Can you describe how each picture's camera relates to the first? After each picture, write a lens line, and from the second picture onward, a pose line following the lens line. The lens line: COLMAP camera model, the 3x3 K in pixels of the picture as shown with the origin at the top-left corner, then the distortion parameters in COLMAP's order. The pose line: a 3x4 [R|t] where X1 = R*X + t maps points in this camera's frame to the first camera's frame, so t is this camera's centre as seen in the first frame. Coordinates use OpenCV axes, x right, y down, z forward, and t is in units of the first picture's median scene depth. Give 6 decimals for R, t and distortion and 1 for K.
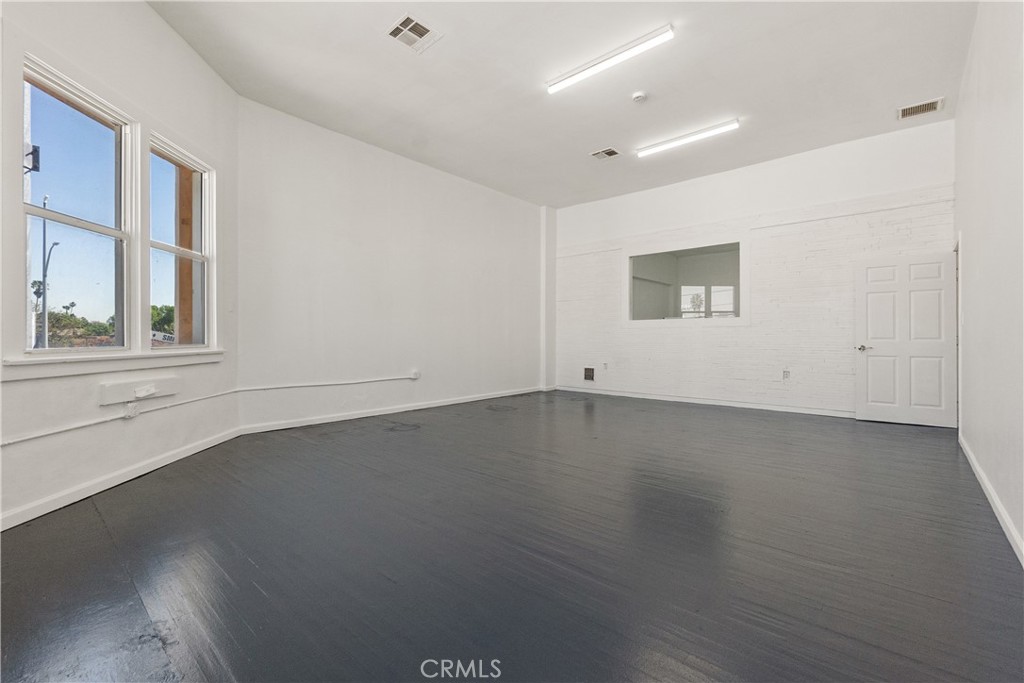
lens RADIAL K [[446.3, 0, 512.2], [0, 446.3, 338.2], [0, 0, 1]] dist [-0.003980, 0.000032]
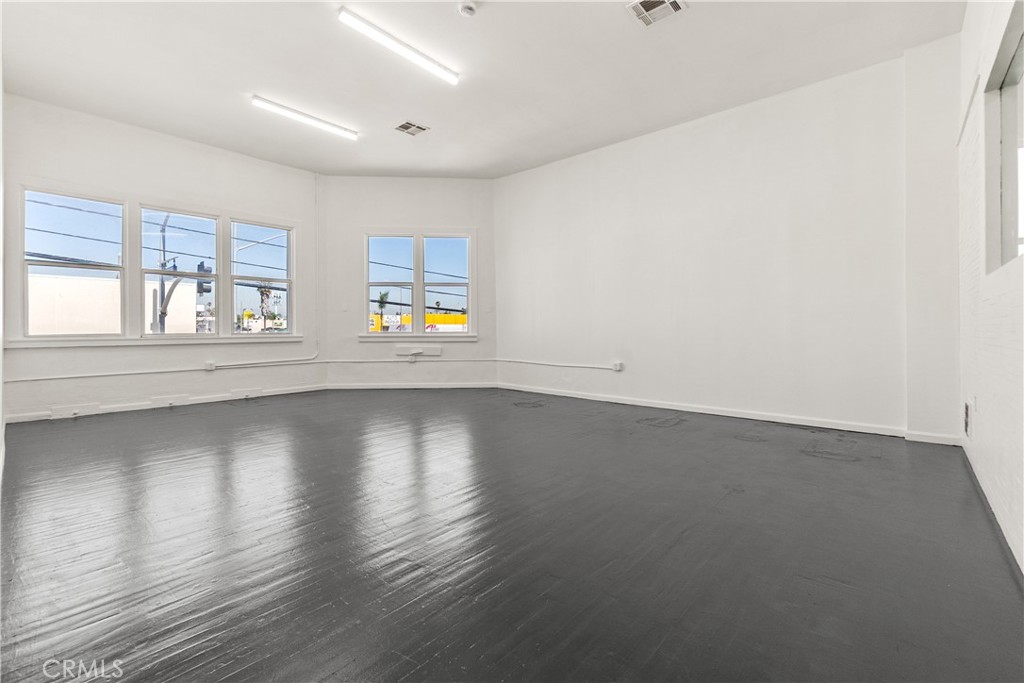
lens RADIAL K [[446.3, 0, 493.7], [0, 446.3, 334.0], [0, 0, 1]] dist [-0.003980, 0.000032]
pose [[-0.016785, 0.017888, -0.999699, 0.845732], [0.000740, 0.999840, 0.017878, -0.005966], [0.999859, -0.000439, -0.016796, 0.847207]]
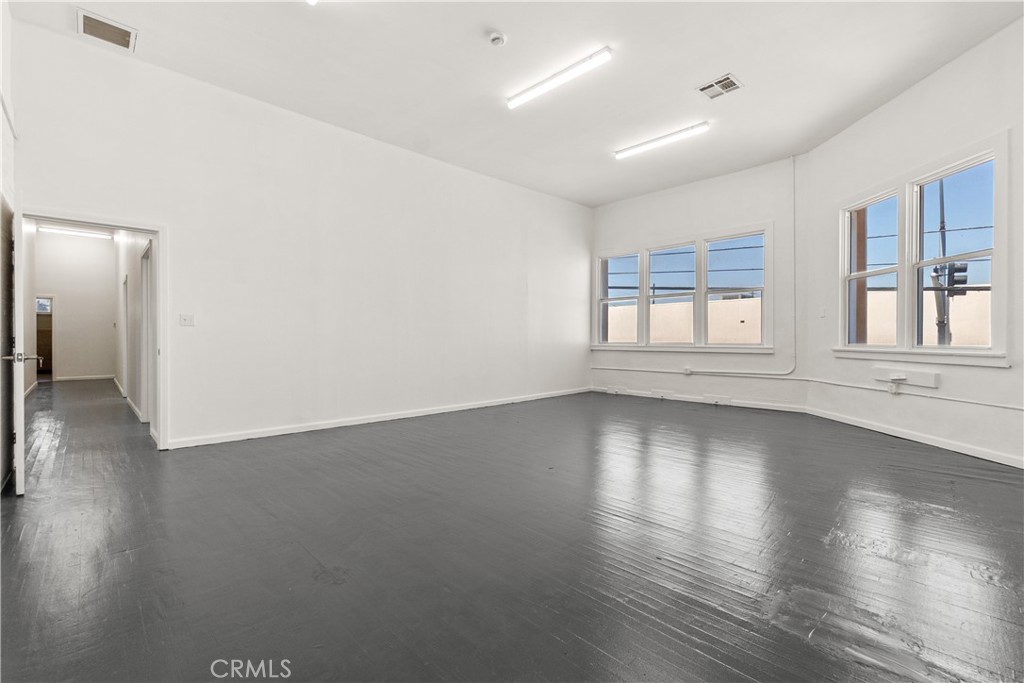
lens RADIAL K [[446.3, 0, 522.7], [0, 446.3, 341.3], [0, 0, 1]] dist [-0.003980, 0.000032]
pose [[-0.998387, 0.000391, 0.056772, 0.156173], [0.000705, 0.999985, 0.005514, -0.000471], [-0.056769, 0.005545, -0.998372, 1.455199]]
